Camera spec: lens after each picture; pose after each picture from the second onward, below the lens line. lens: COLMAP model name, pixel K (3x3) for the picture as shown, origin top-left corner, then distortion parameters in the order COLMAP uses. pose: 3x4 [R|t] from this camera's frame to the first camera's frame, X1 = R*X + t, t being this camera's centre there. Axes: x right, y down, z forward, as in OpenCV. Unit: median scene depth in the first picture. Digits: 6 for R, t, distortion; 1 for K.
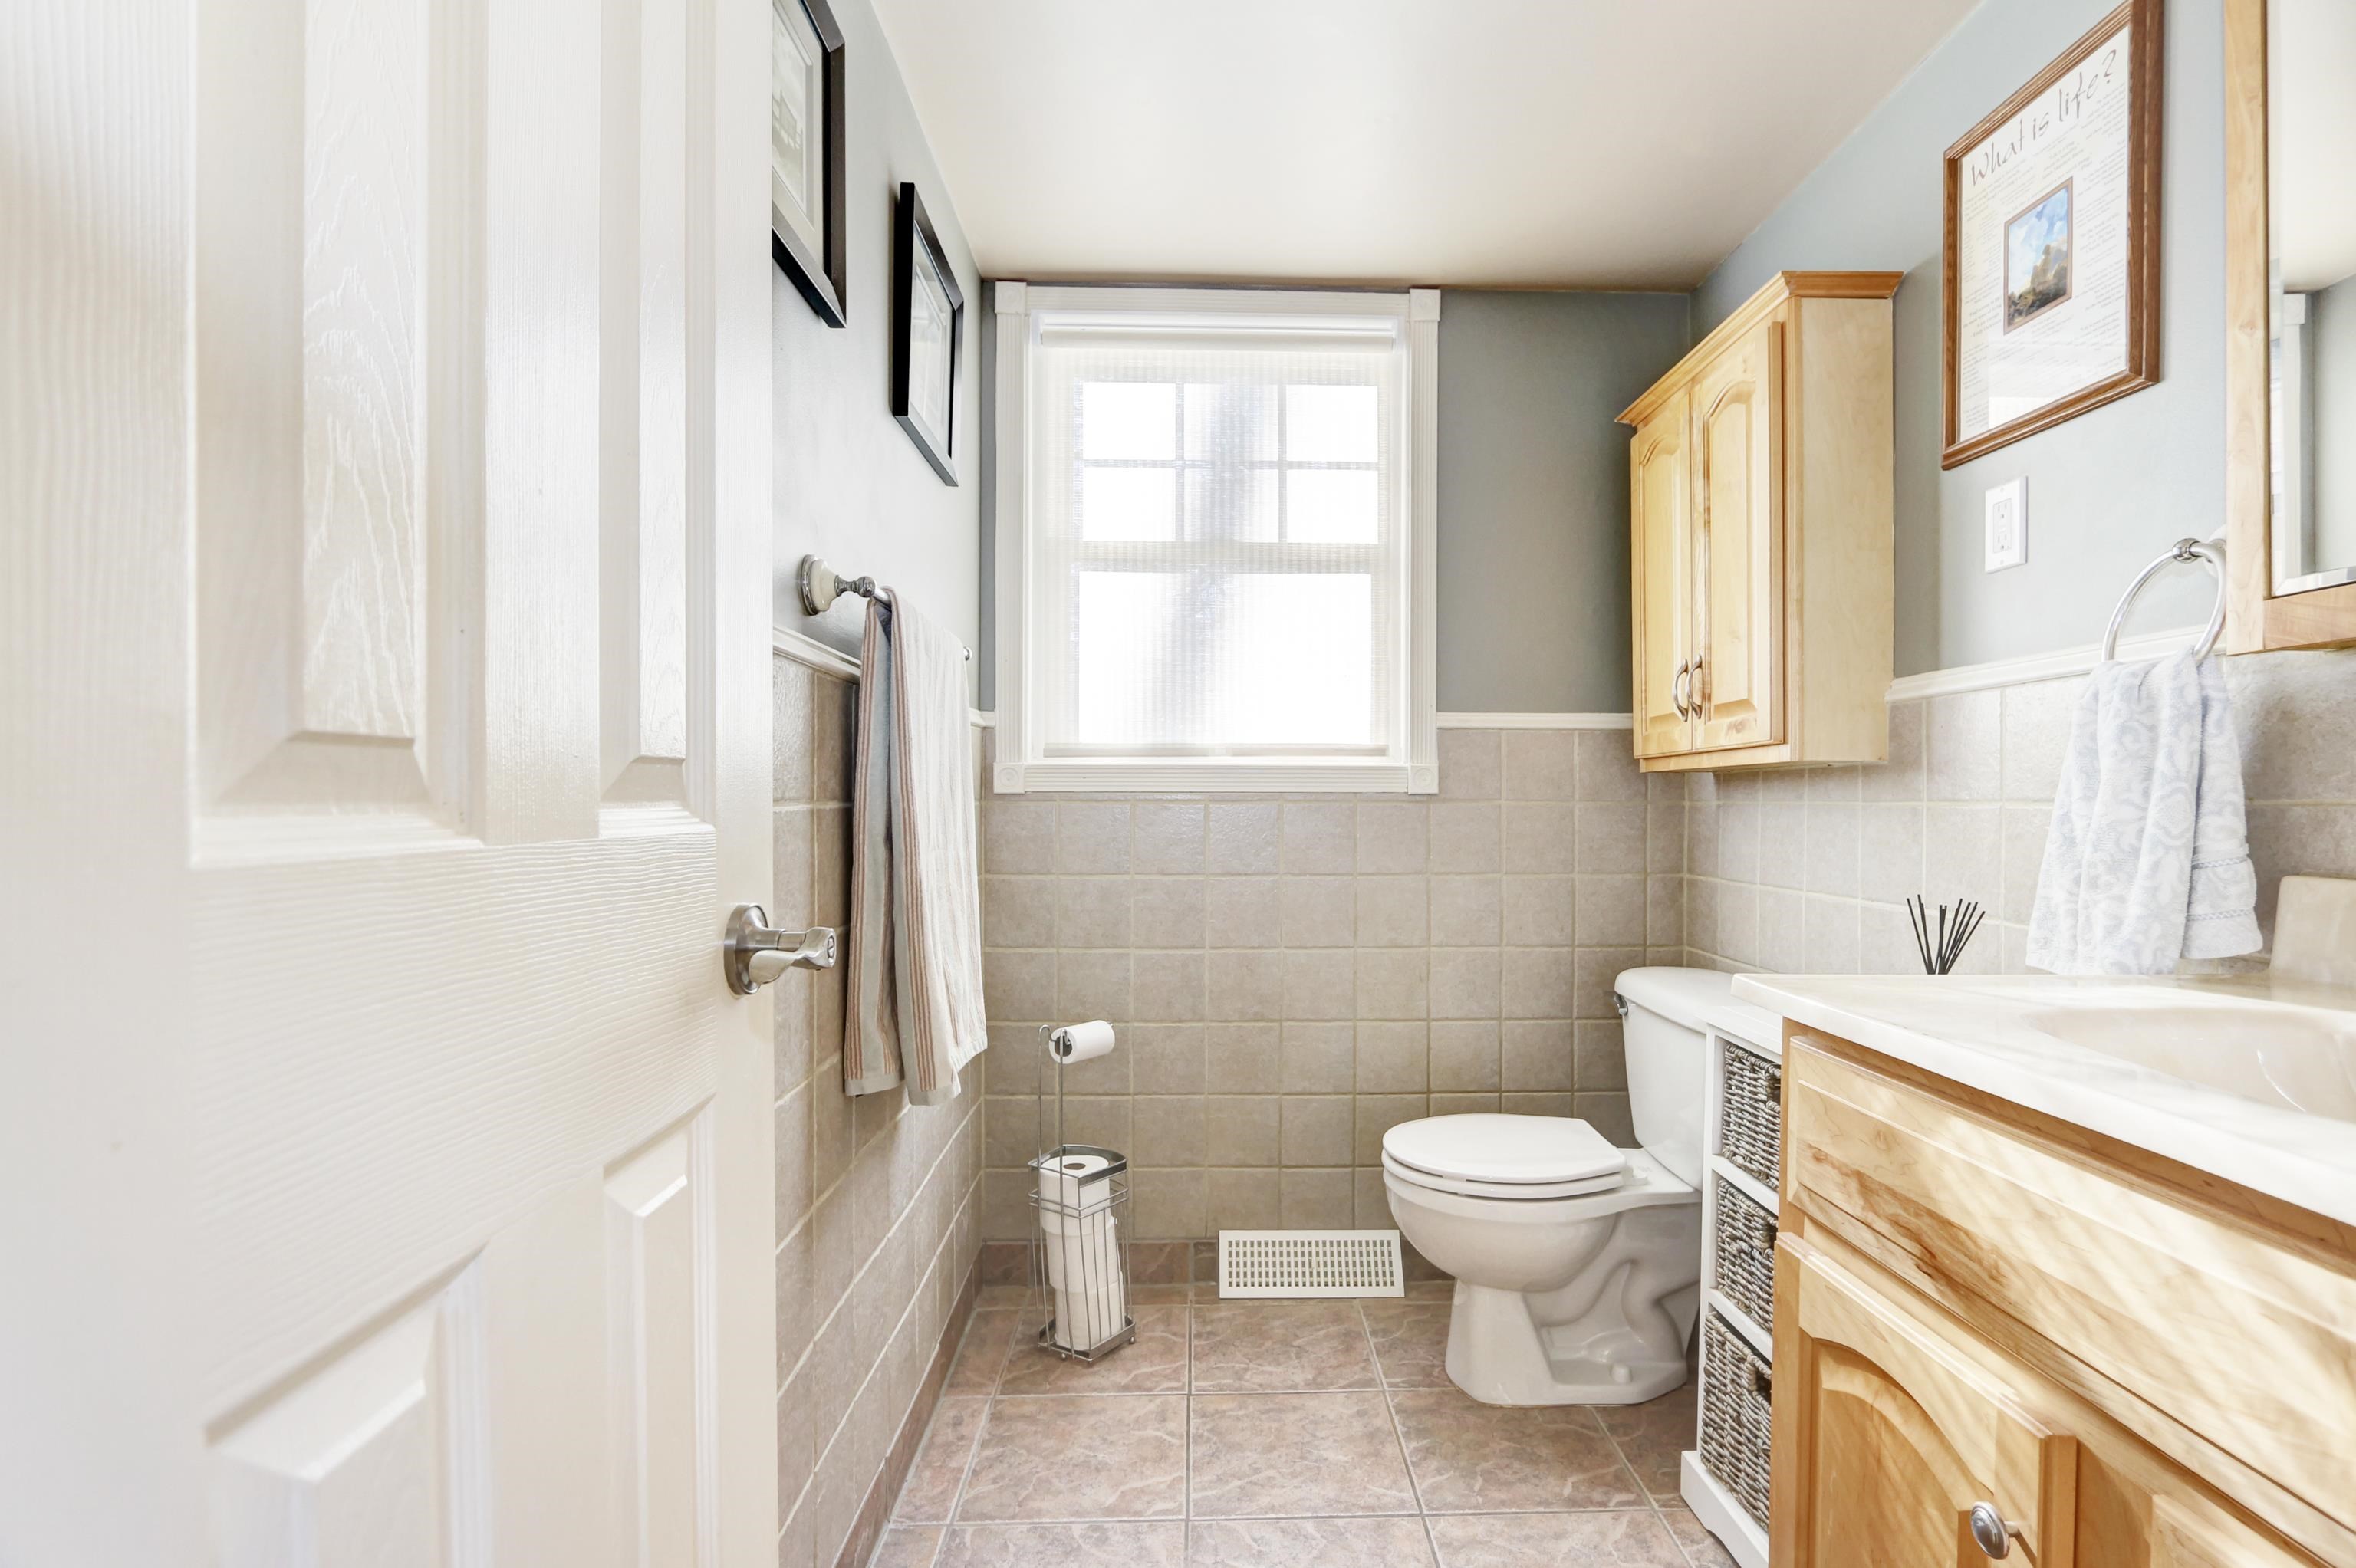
lens RADIAL K [[1097.7, 0, 1247.8], [0, 1097.7, 799.7], [0, 0, 1]] dist [-0.012240, -0.000268]
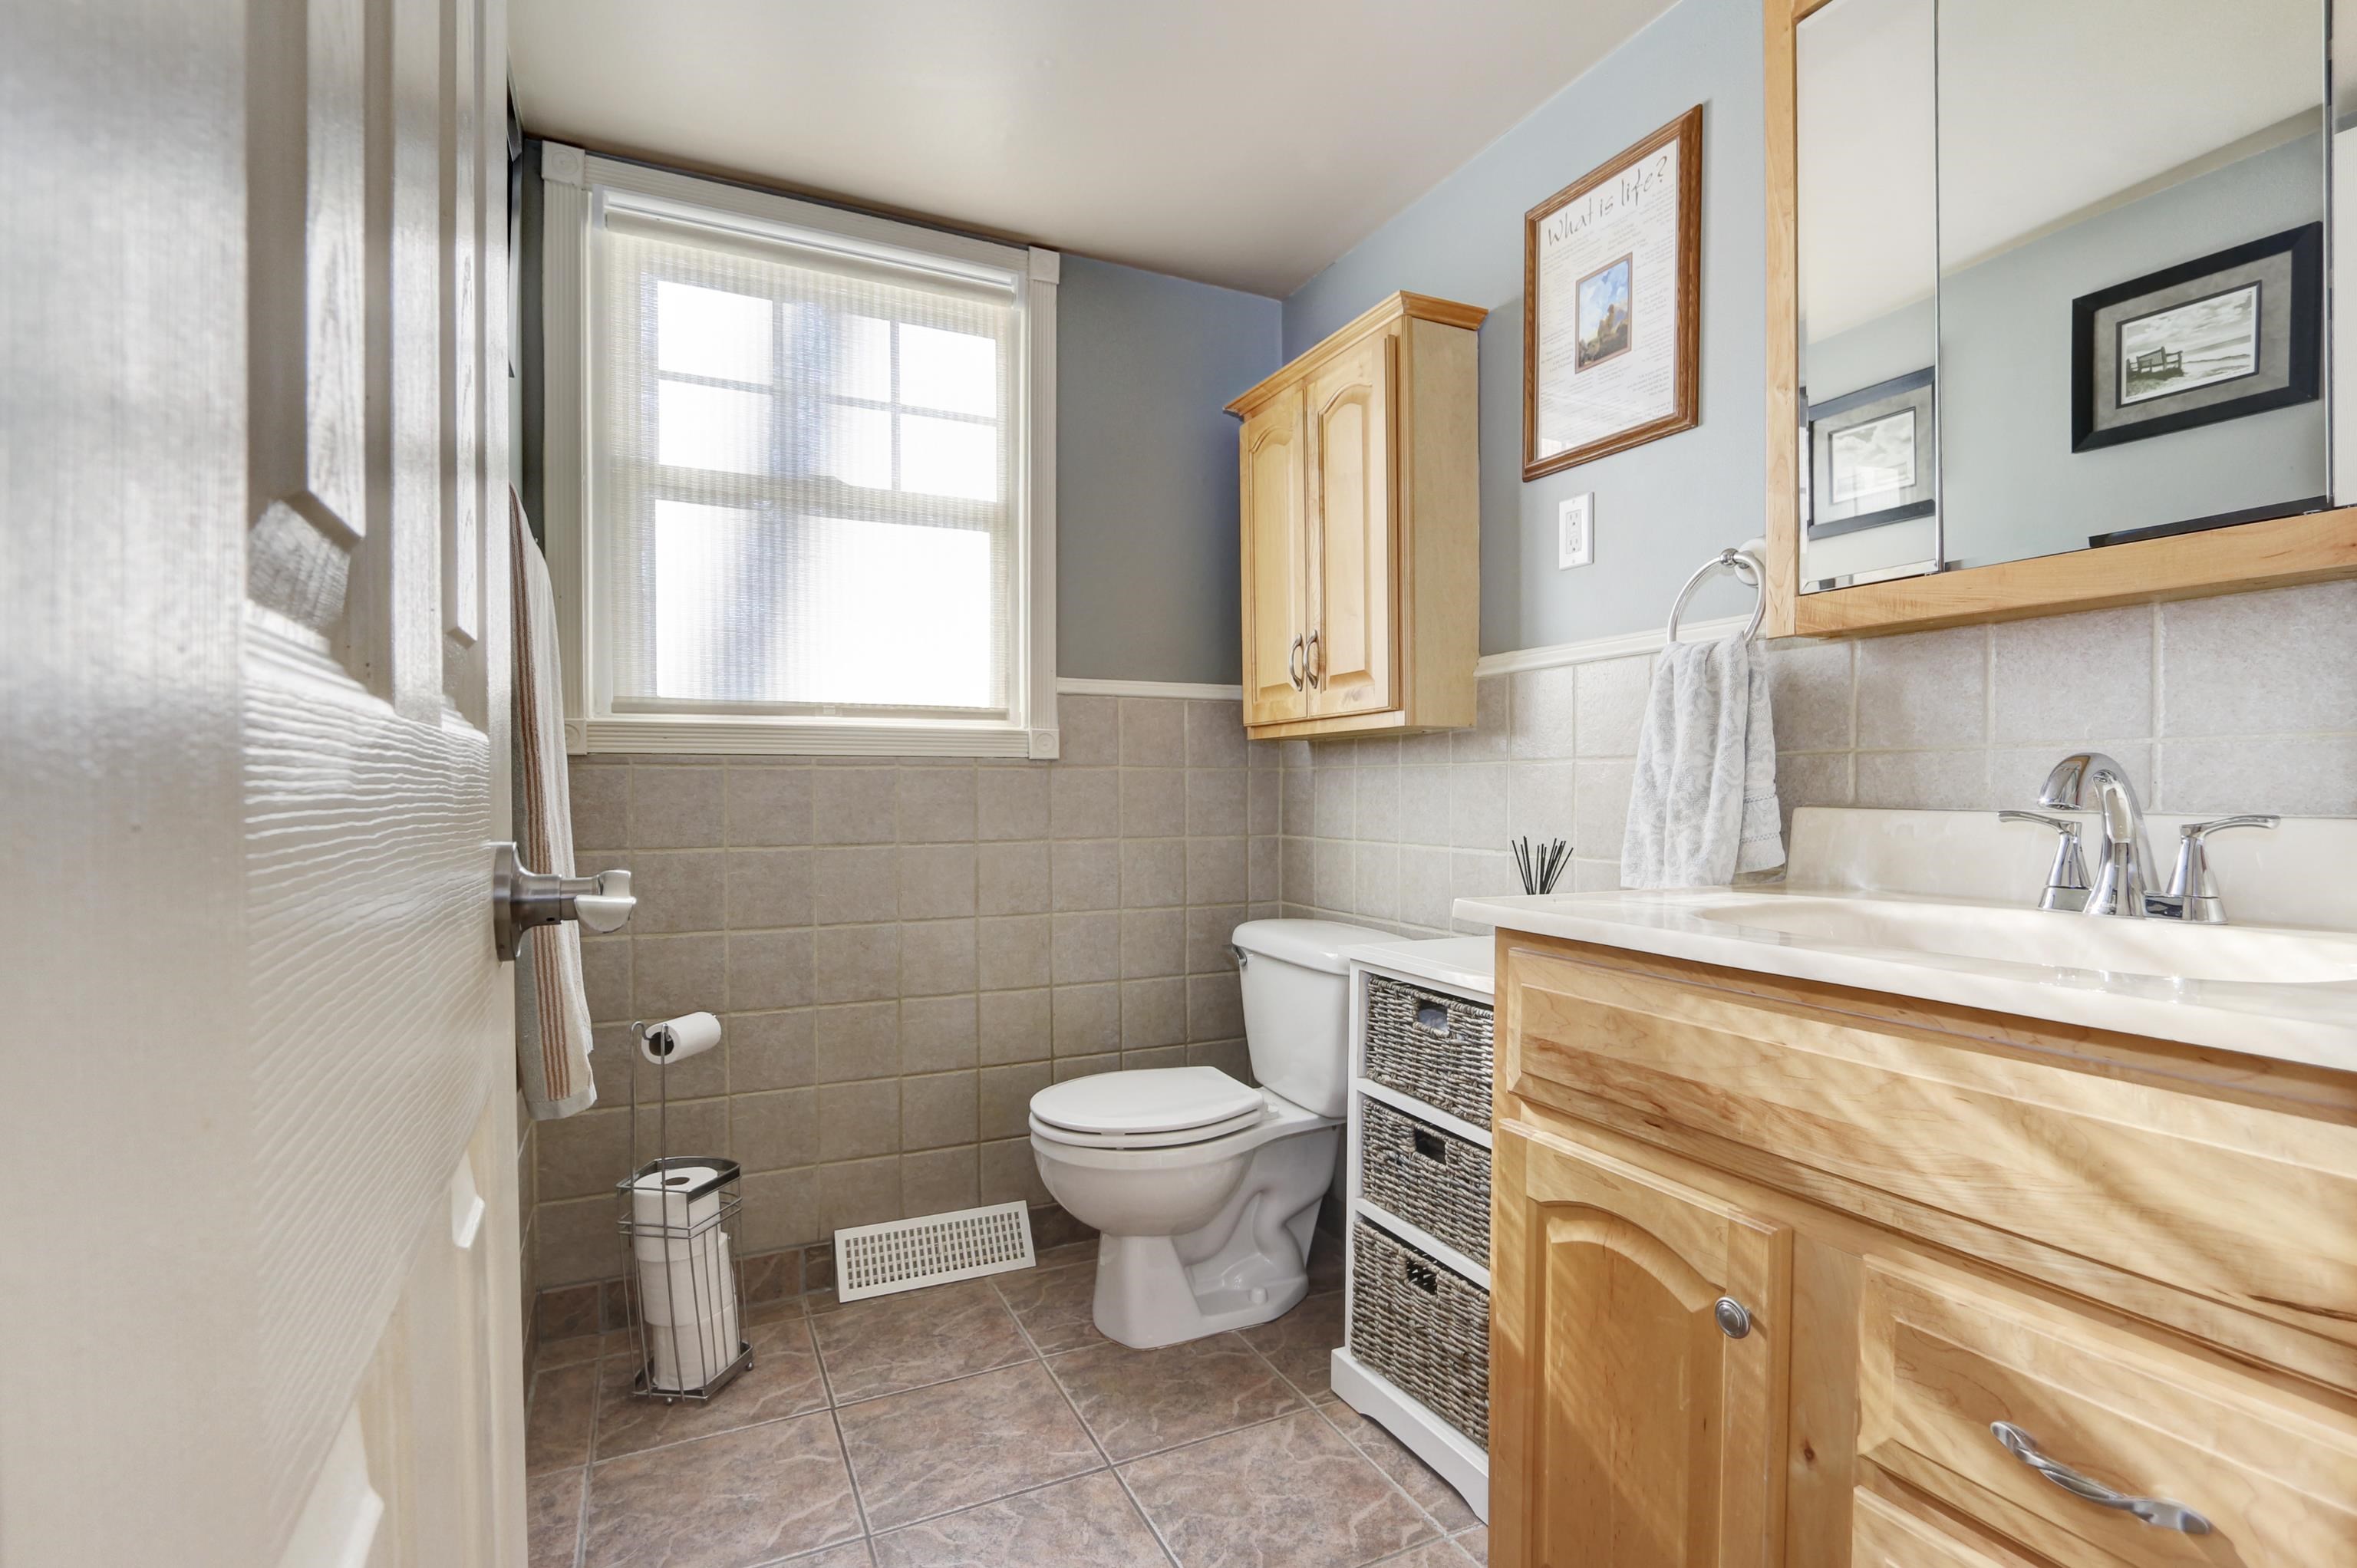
lens RADIAL K [[1098.2, 0, 1187.8], [0, 1098.2, 800.3], [0, 0, 1]] dist [-0.012240, -0.000268]
pose [[0.911566, -0.005280, 0.411121, -0.161552], [0.001733, 0.999958, 0.009000, 0.028745], [-0.411151, -0.007491, 0.911536, 0.050701]]
